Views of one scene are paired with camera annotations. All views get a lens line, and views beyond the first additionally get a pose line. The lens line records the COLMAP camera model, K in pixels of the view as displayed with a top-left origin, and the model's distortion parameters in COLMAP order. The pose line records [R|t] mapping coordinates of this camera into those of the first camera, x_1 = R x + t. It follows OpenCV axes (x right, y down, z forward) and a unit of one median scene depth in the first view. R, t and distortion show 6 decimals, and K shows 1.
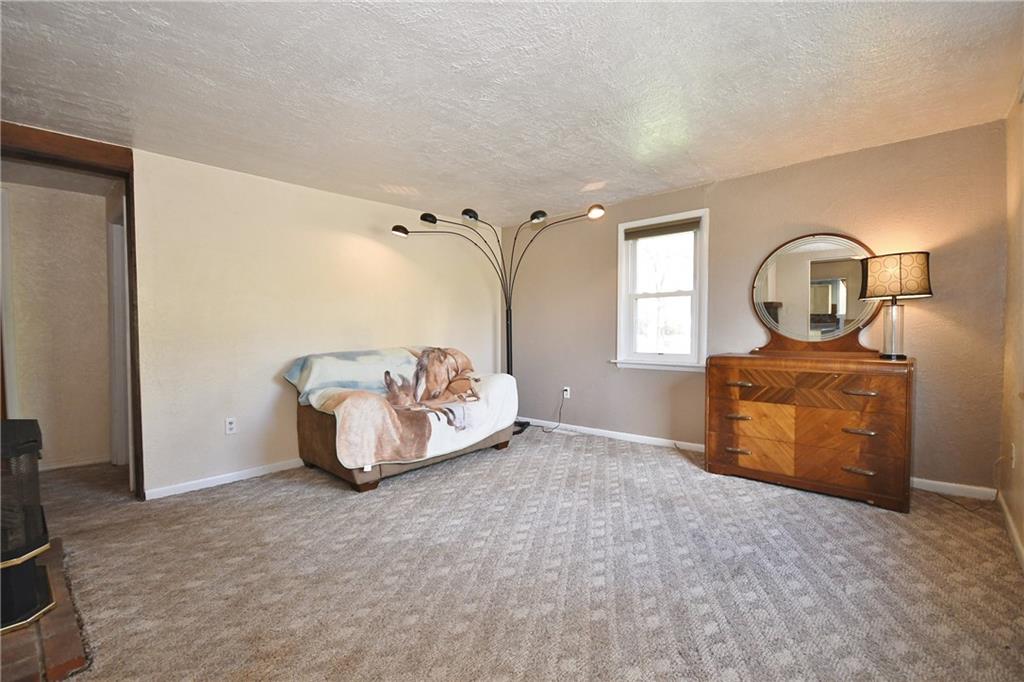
lens RADIAL K [[450.9, 0, 505.9], [0, 450.9, 340.8], [0, 0, 1]] dist [-0.000782, -0.000128]
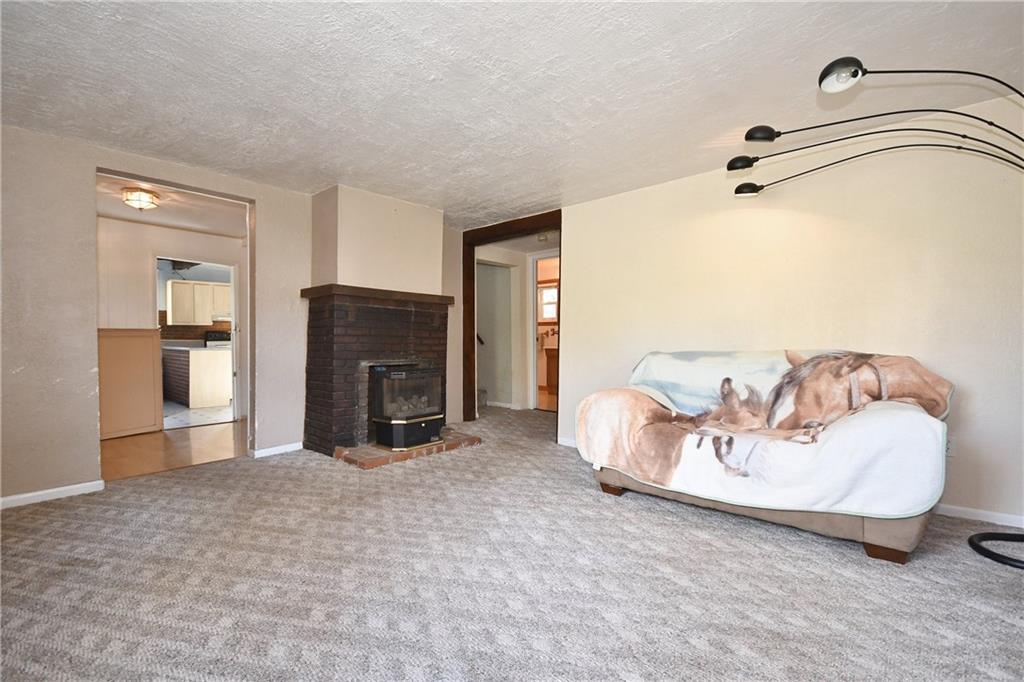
lens RADIAL K [[451.9, 0, 506.7], [0, 451.9, 344.0], [0, 0, 1]] dist [-0.001875, -0.000583]
pose [[-0.001439, 0.014225, -0.999898, 0.645079], [-0.026387, 0.999550, 0.014258, 0.010376], [0.999651, 0.026404, -0.001063, 0.781215]]
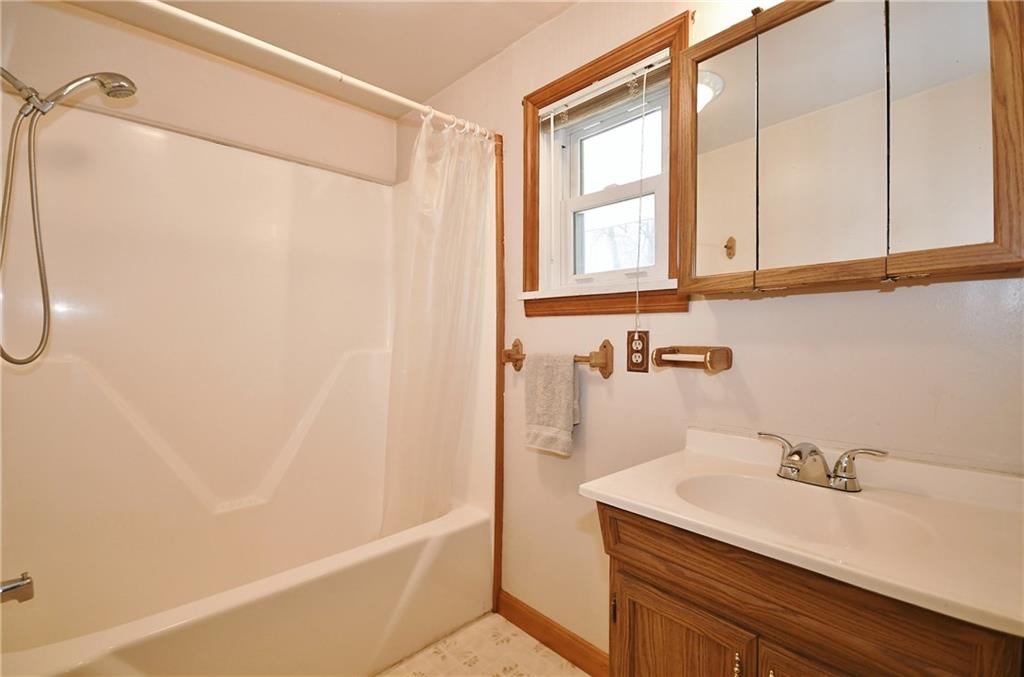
lens RADIAL K [[471.8, 0, 512.0], [0, 471.8, 338.5], [0, 0, 1]] dist [0.000052, 0.000007]
pose [[-0.066503, 0.006760, -0.997763, -1.497730], [-0.026169, 0.999621, 0.008516, -0.042012], [0.997443, 0.026677, -0.066301, 0.949550]]
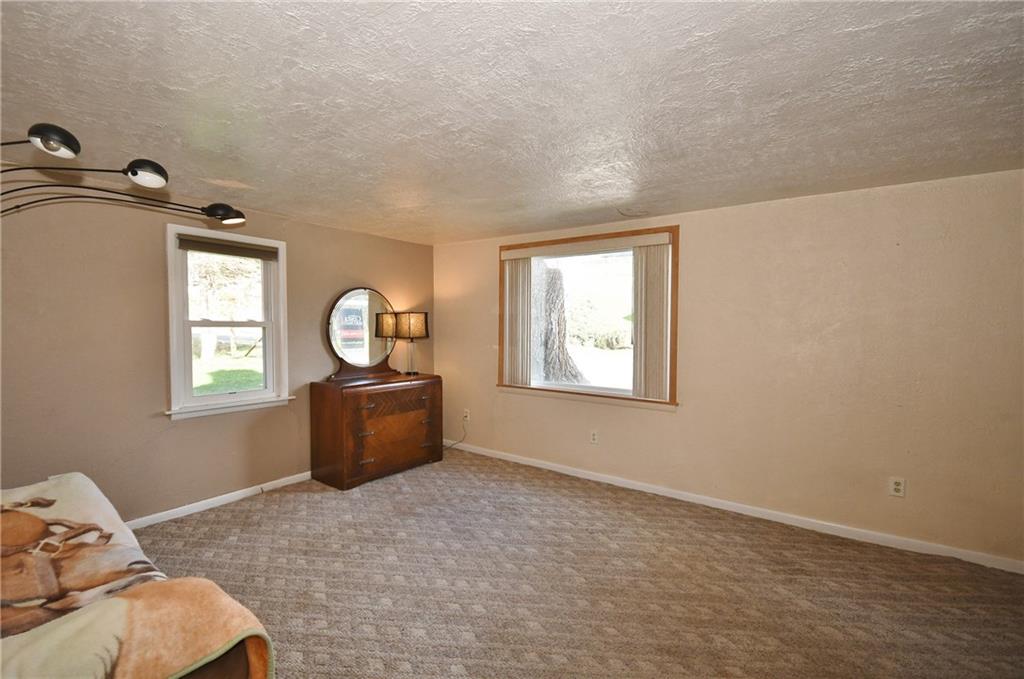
lens RADIAL K [[441.1, 0, 512.0], [0, 441.1, 339.5], [0, 0, 1]] dist [-0.001979, -0.000164]
pose [[-0.107810, -0.012907, 0.994088, -0.746203], [0.023218, 0.999610, 0.015497, -0.100055], [-0.993900, 0.024751, -0.107468, 0.762990]]
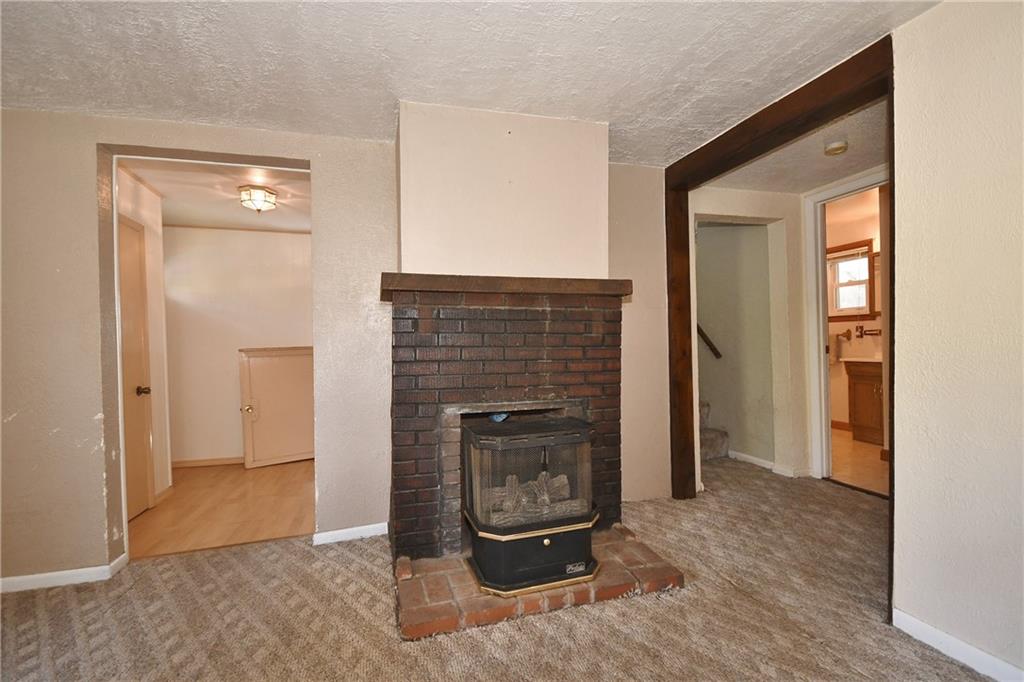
lens RADIAL K [[451.9, 0, 506.7], [0, 451.9, 344.0], [0, 0, 1]] dist [-0.001875, -0.000583]
pose [[-0.525733, 0.020945, -0.850392, -0.044177], [0.003654, 0.999743, 0.022365, -0.025880], [0.850642, 0.008651, -0.525675, 0.830133]]
